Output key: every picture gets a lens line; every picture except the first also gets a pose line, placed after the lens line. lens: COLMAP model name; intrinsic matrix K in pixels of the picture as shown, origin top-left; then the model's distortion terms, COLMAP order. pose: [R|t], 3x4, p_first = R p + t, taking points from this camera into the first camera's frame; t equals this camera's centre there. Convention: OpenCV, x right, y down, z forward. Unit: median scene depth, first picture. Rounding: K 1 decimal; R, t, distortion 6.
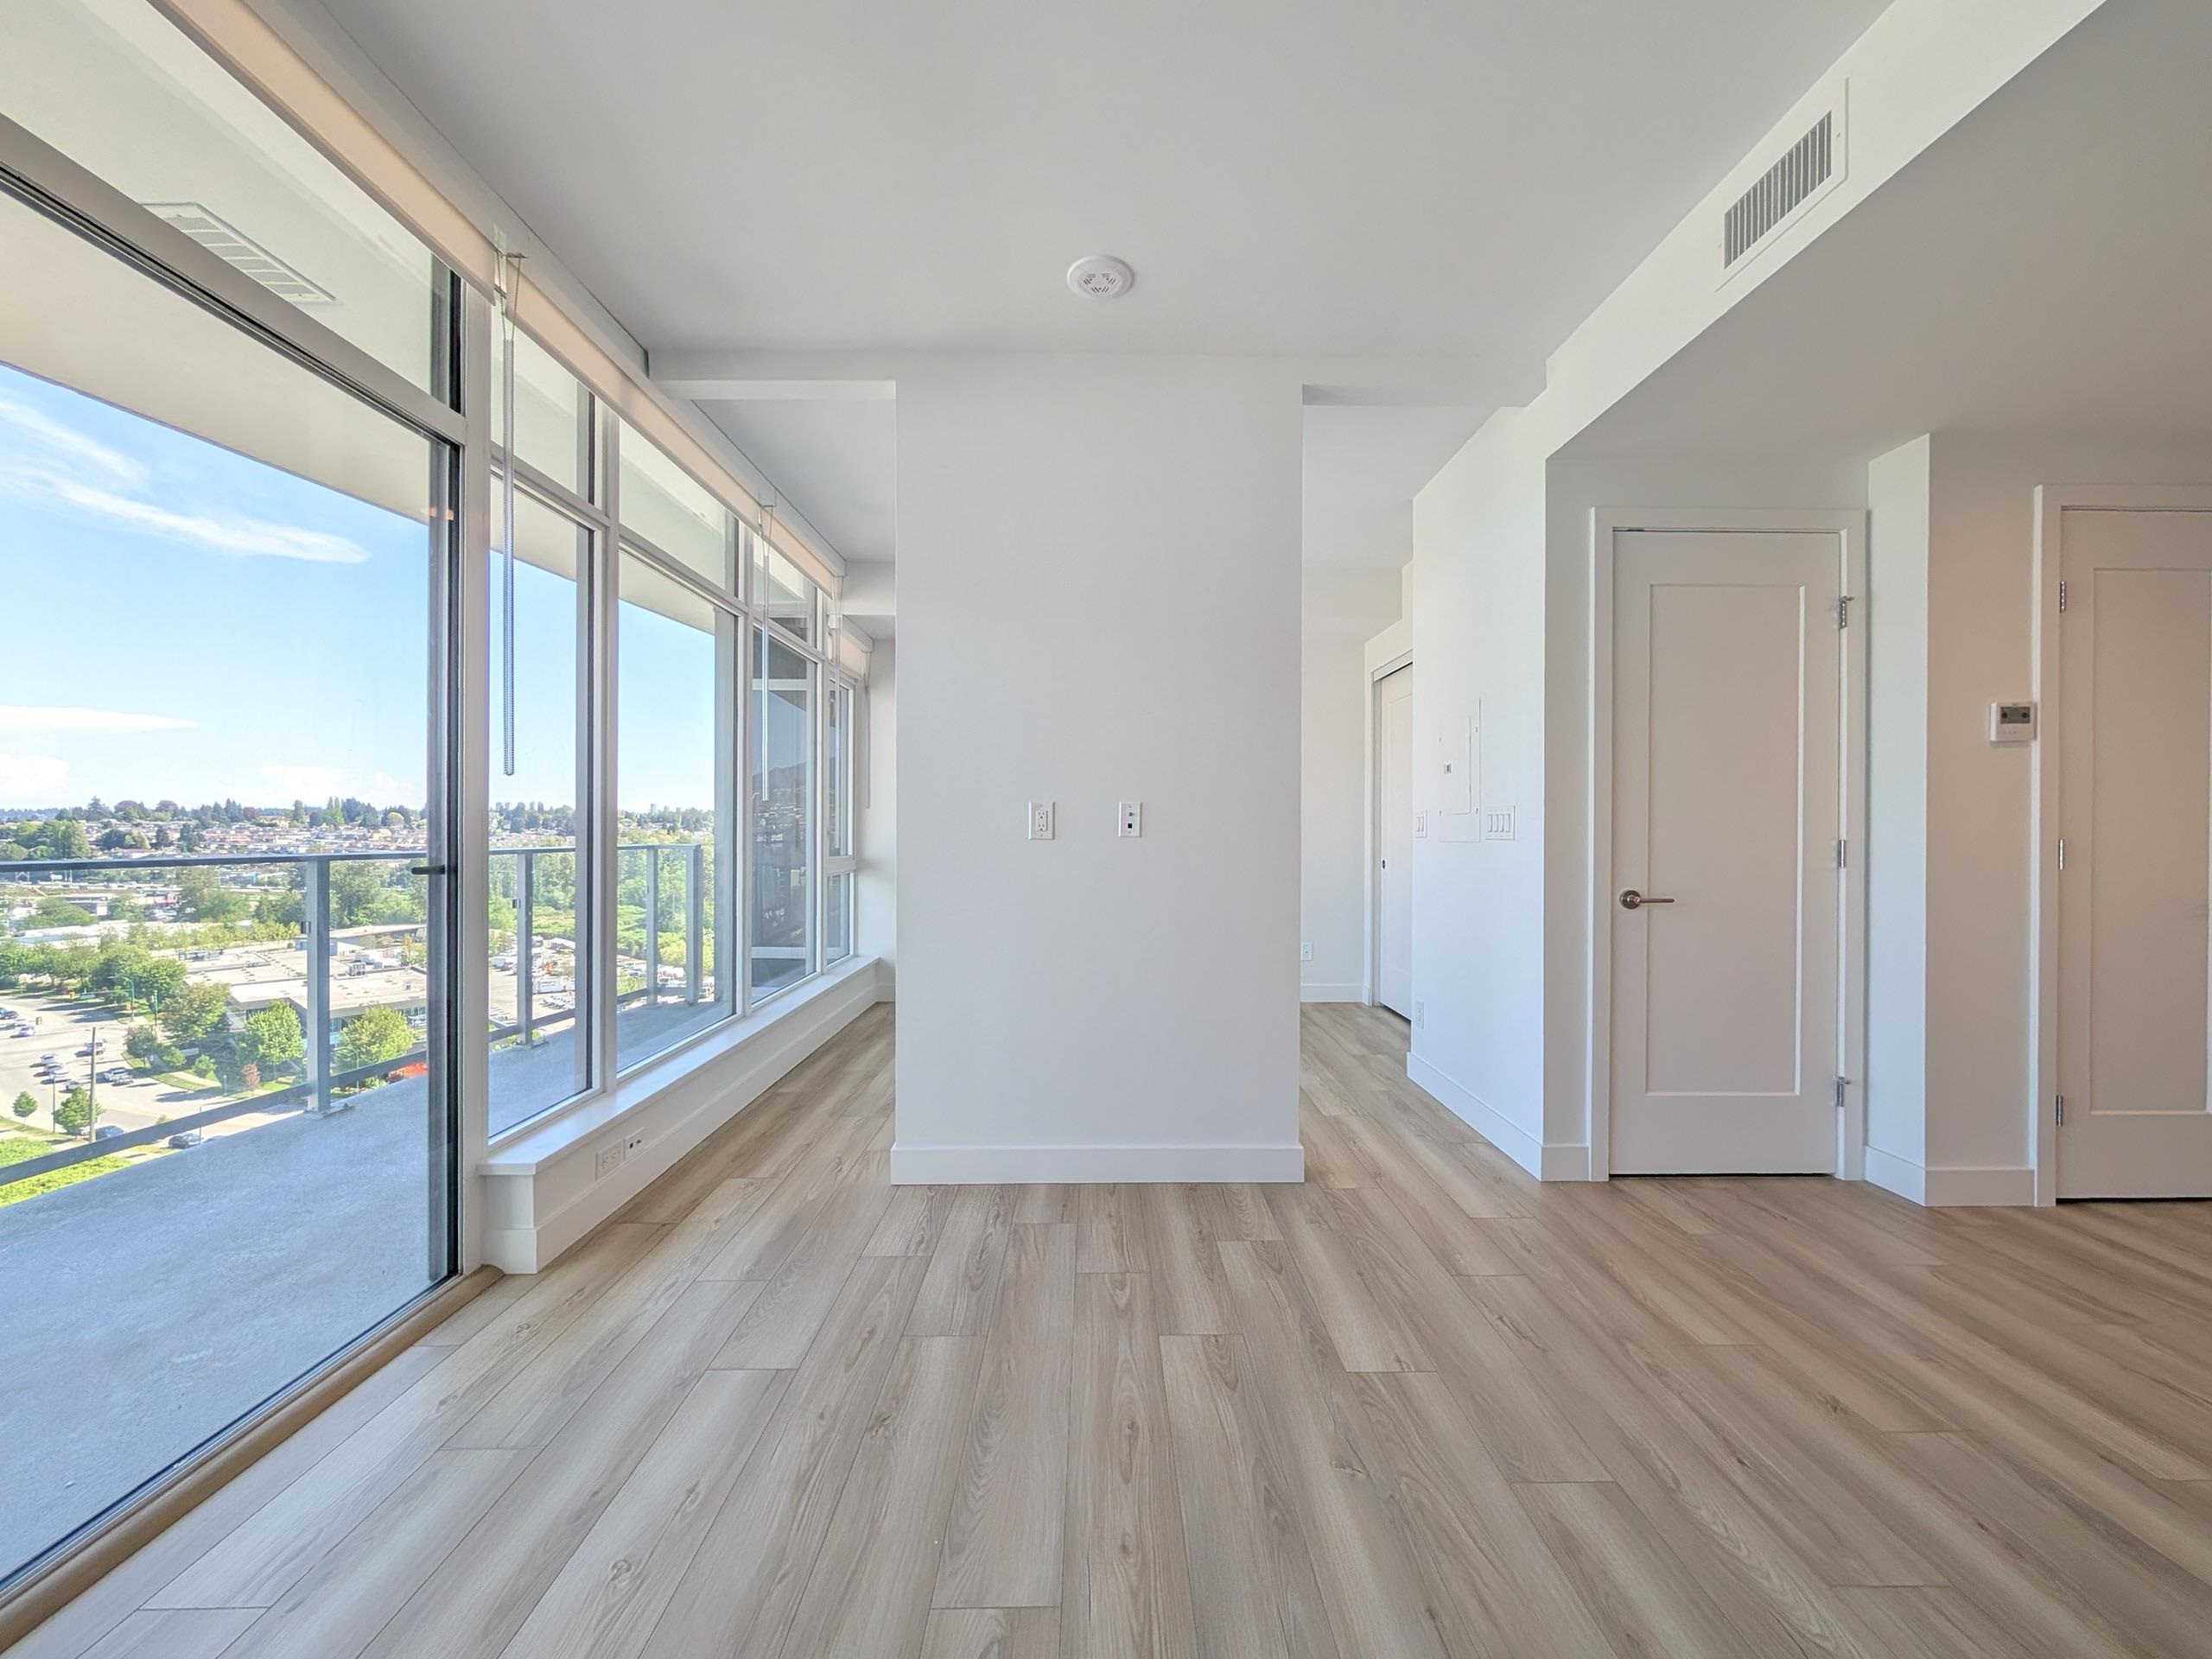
lens RADIAL K [[833.8, 0, 1106.2], [0, 833.8, 834.0], [0, 0, 1]] dist [-0.002561, -0.000148]
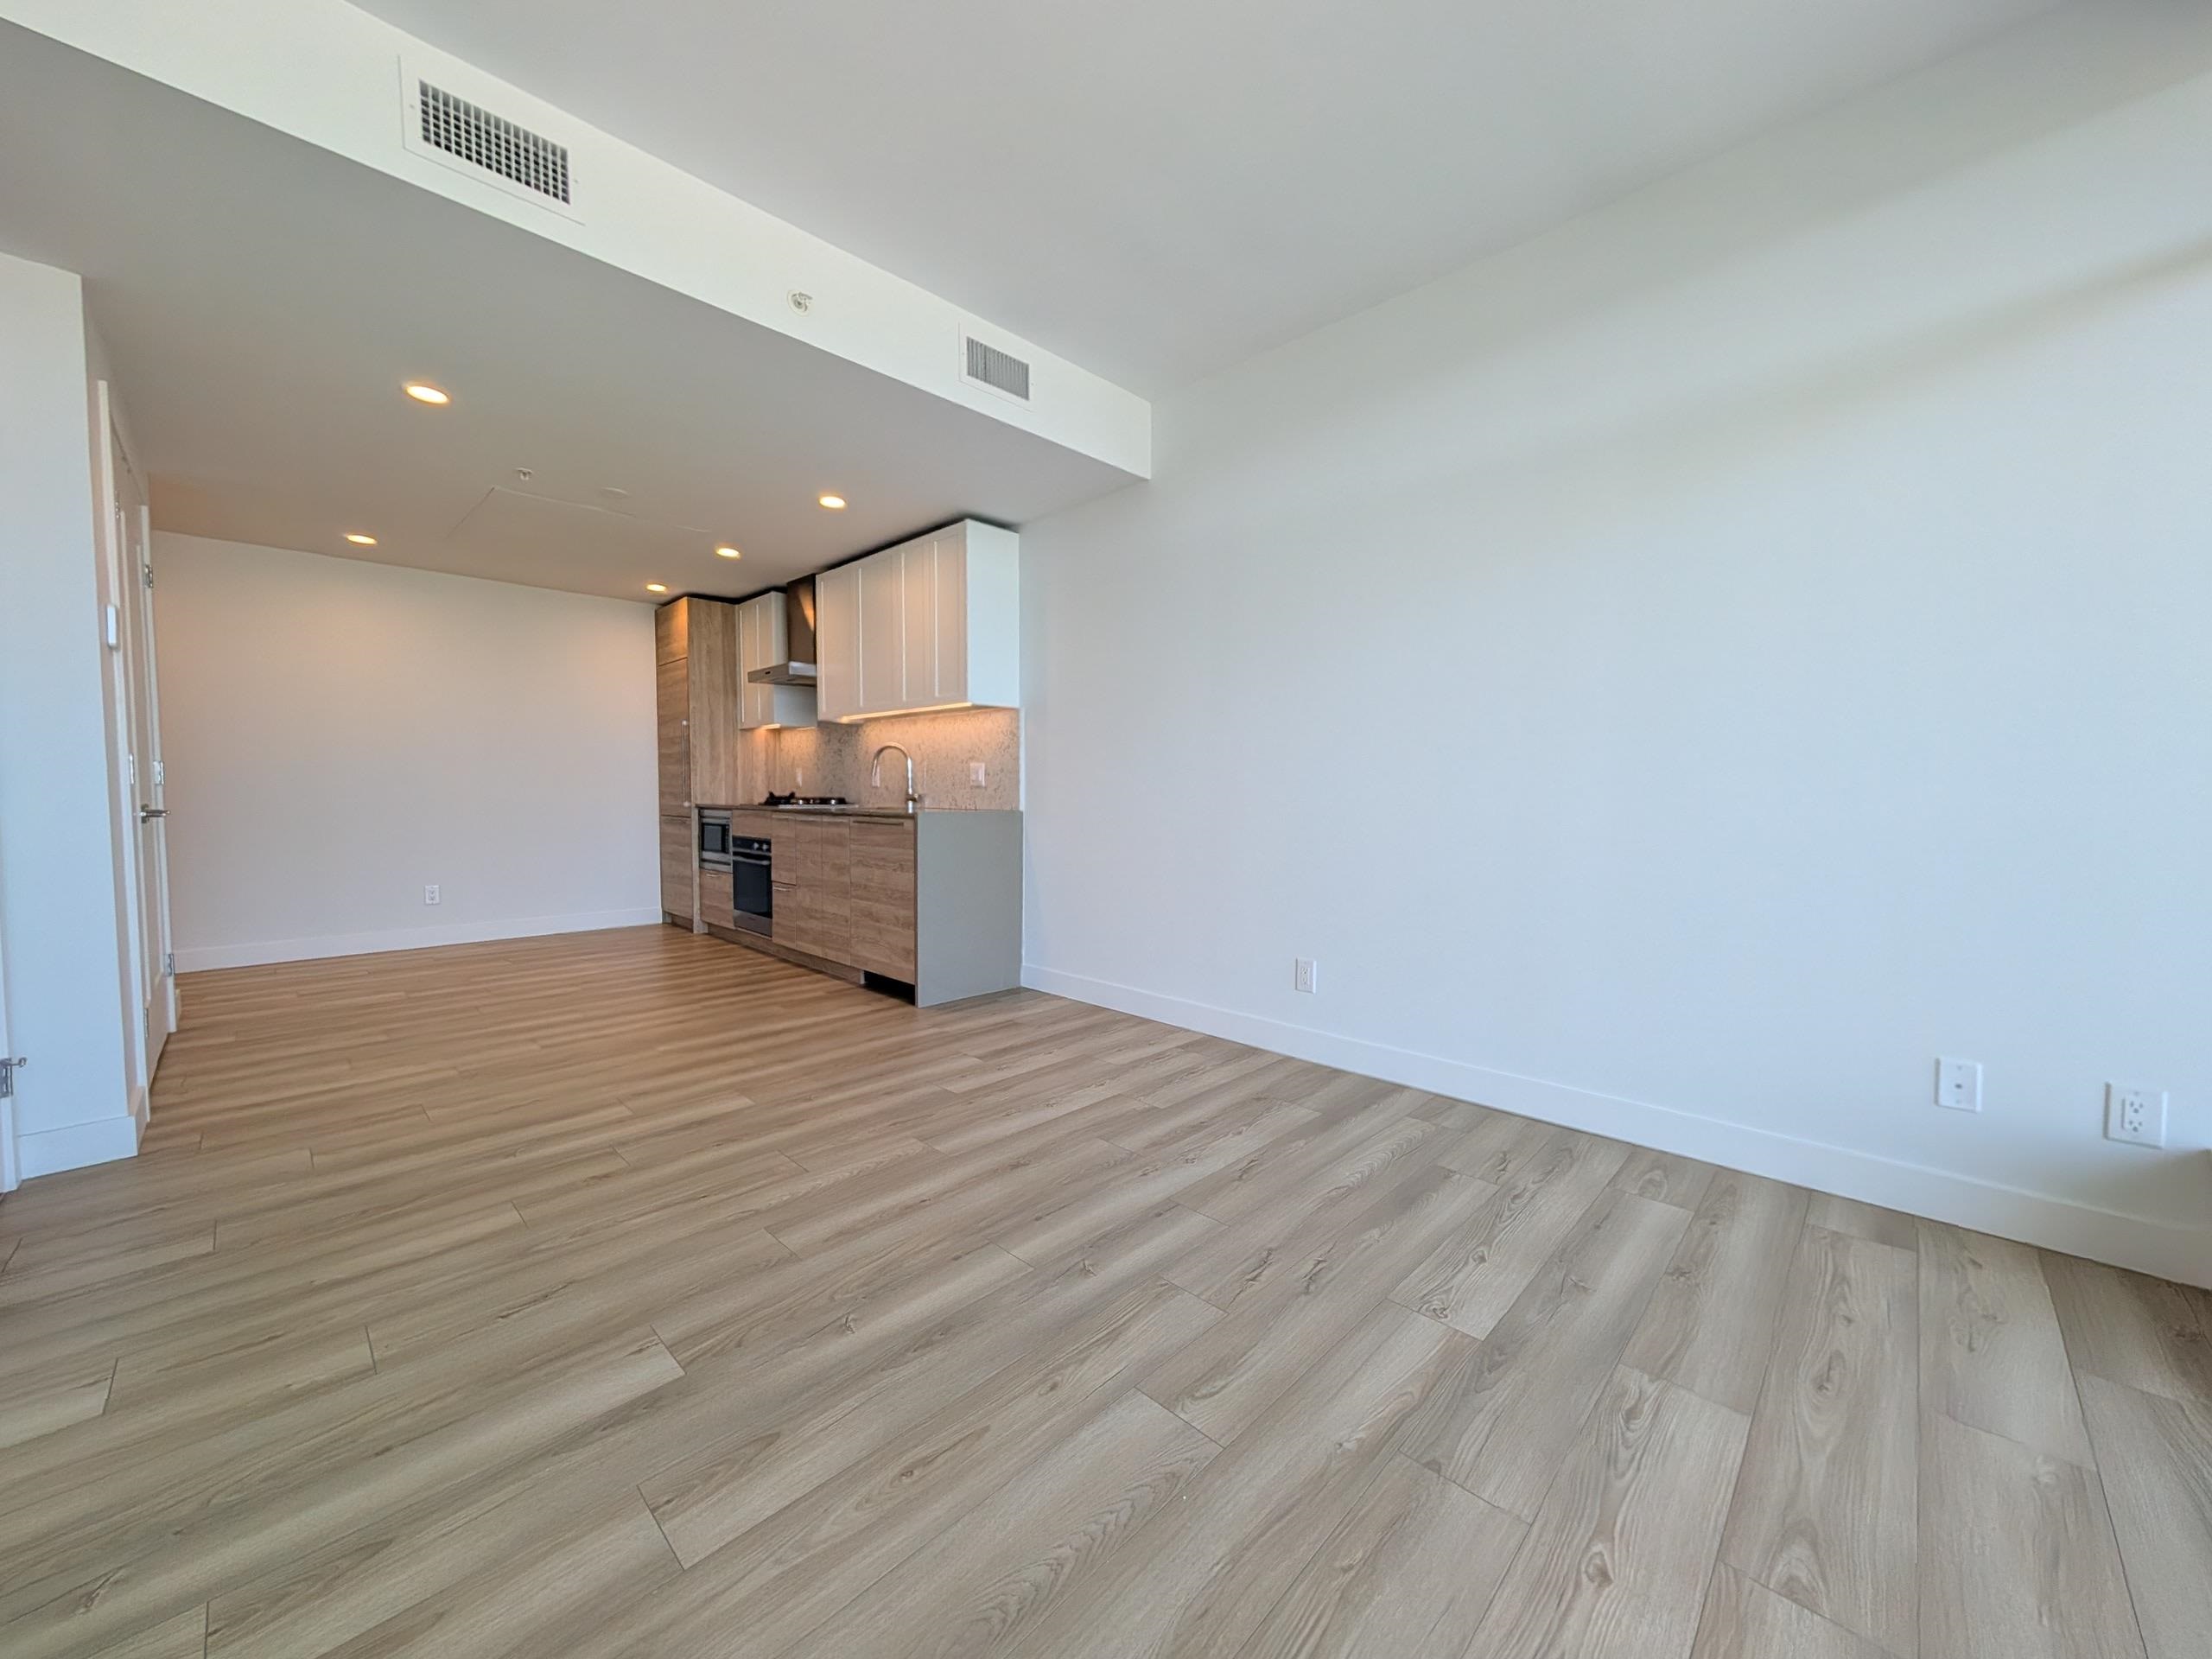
lens RADIAL K [[833.8, 0, 1106.2], [0, 833.8, 834.0], [0, 0, 1]] dist [-0.002561, -0.000148]
pose [[-0.705441, -0.044434, 0.707374, -0.460392], [-0.002886, 0.998205, 0.059824, 0.045798], [-0.708763, 0.040160, -0.704303, 1.021347]]
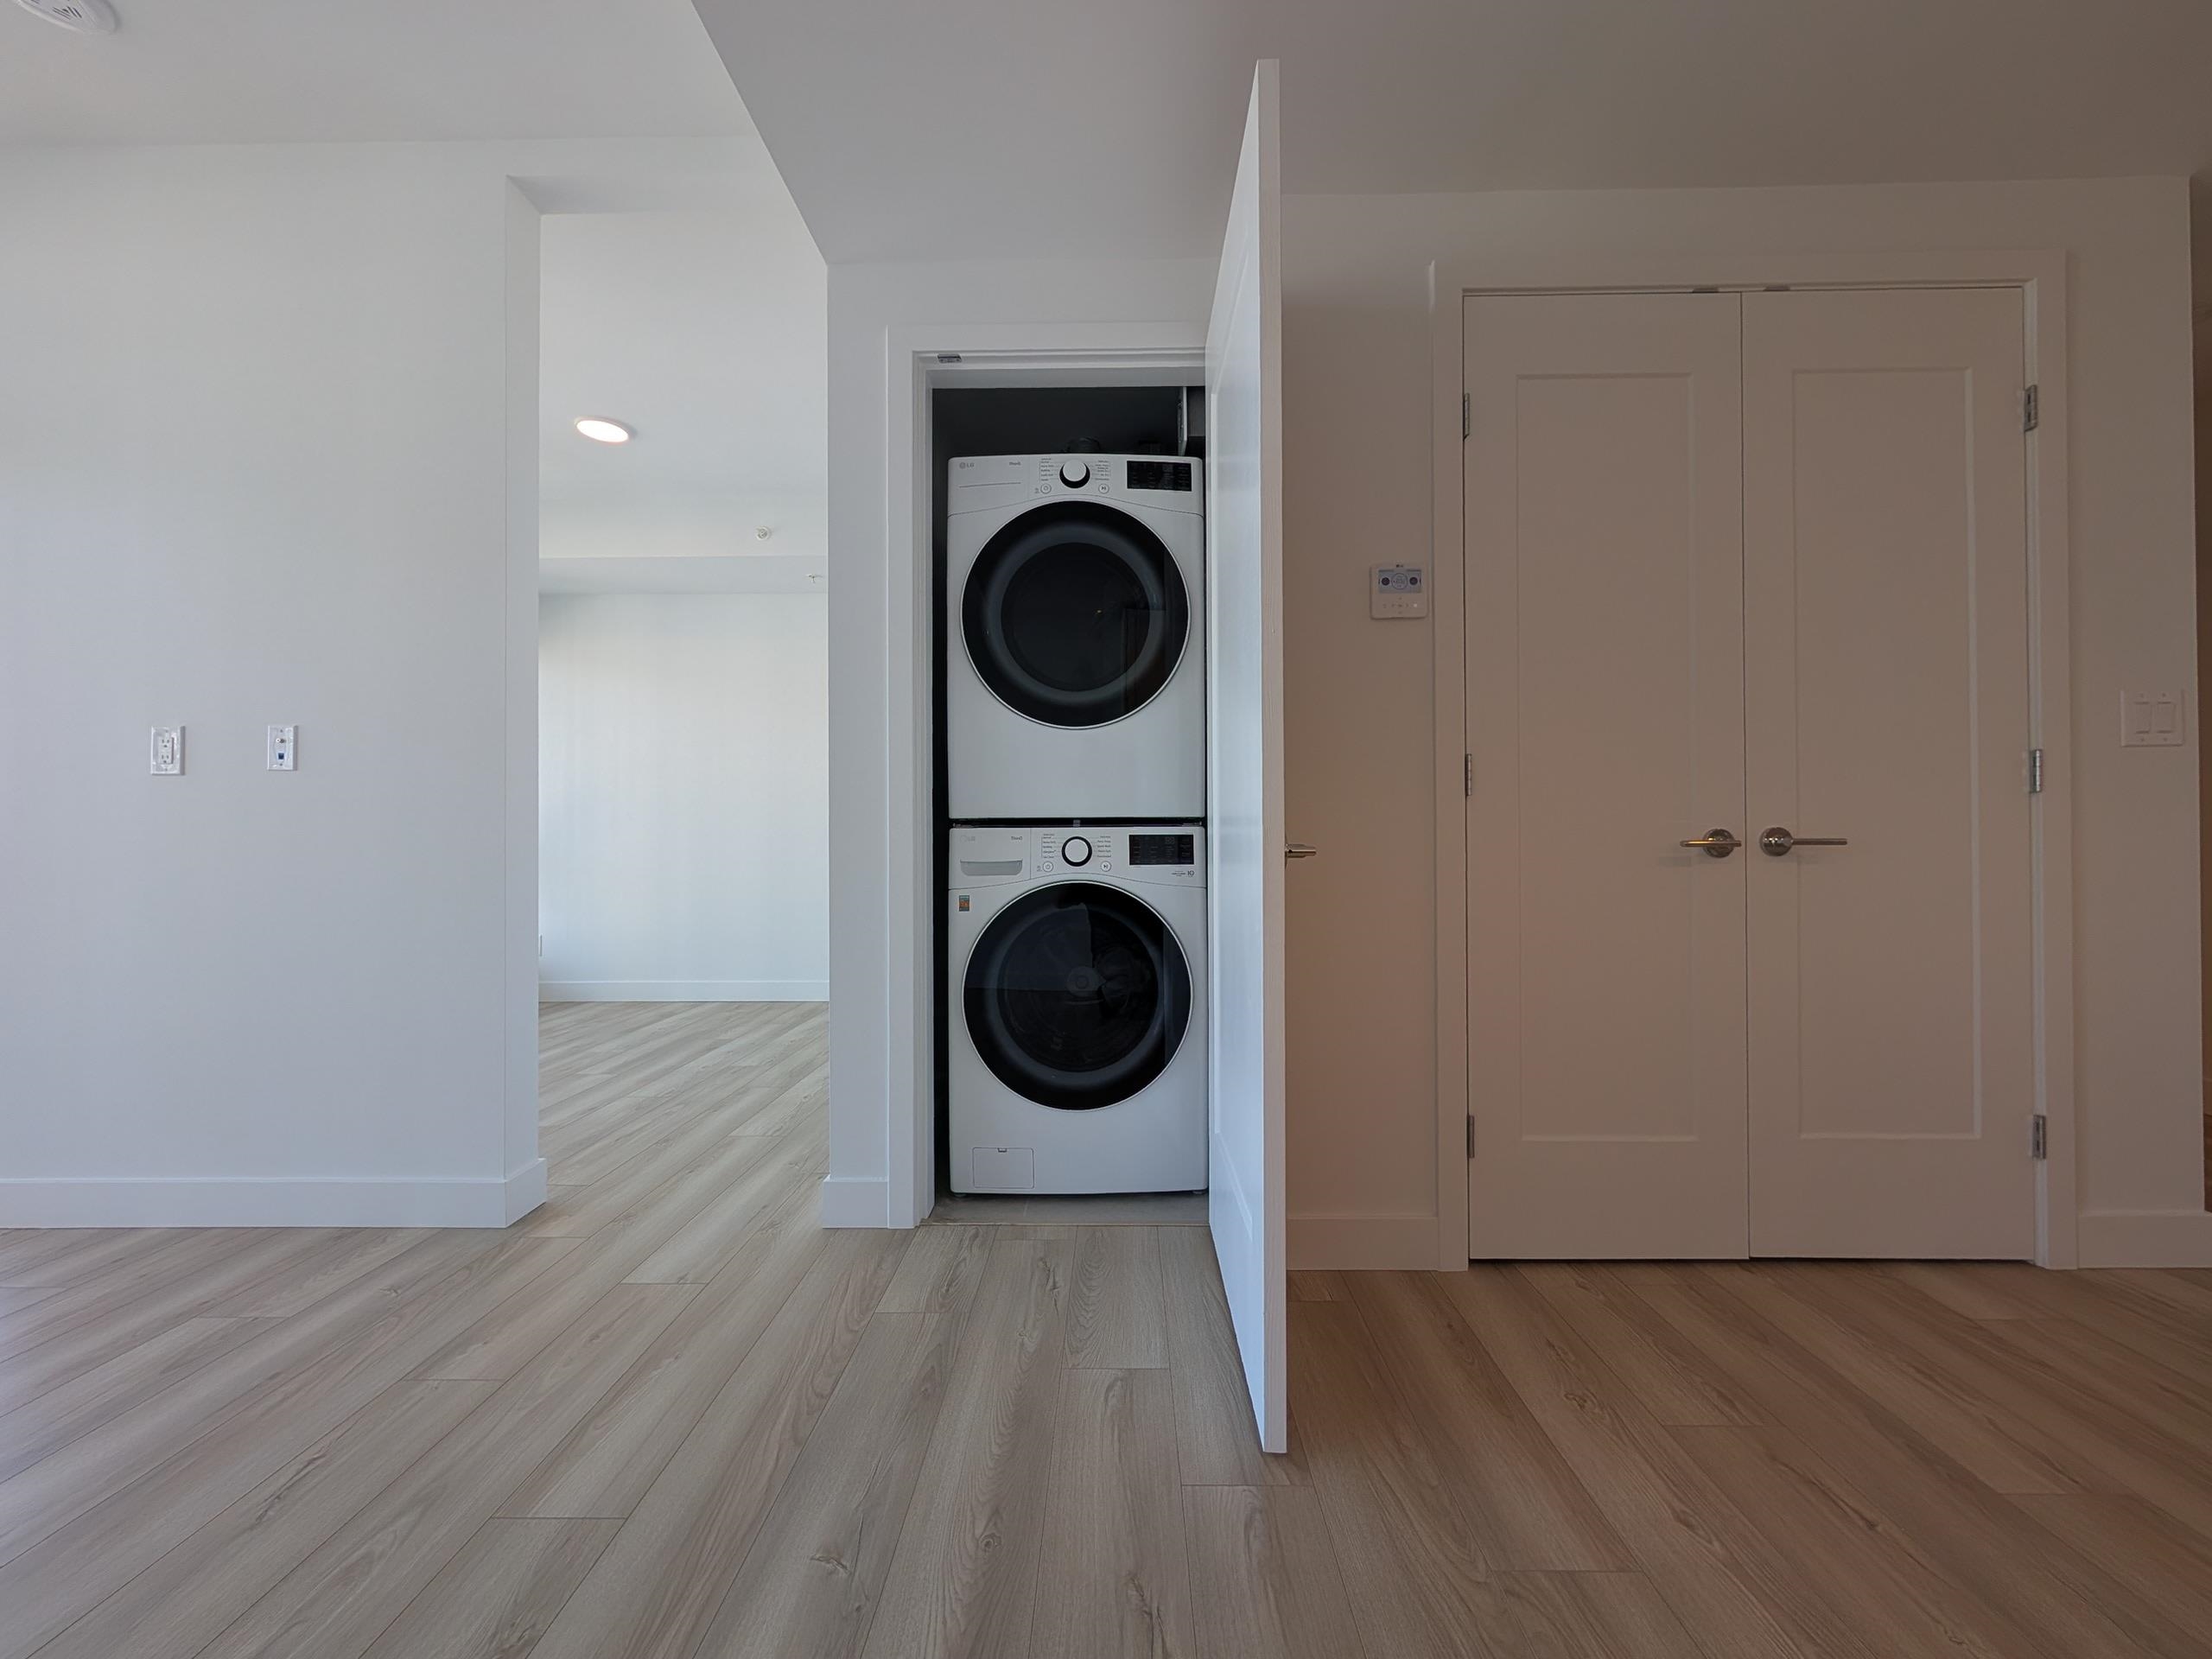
lens RADIAL K [[833.8, 0, 1106.2], [0, 833.8, 834.0], [0, 0, 1]] dist [-0.002561, -0.000148]
pose [[0.999643, -0.008411, -0.025358, 0.995912], [0.008082, 0.999882, -0.013028, 0.096596], [0.025465, 0.012818, 0.999594, 0.325218]]
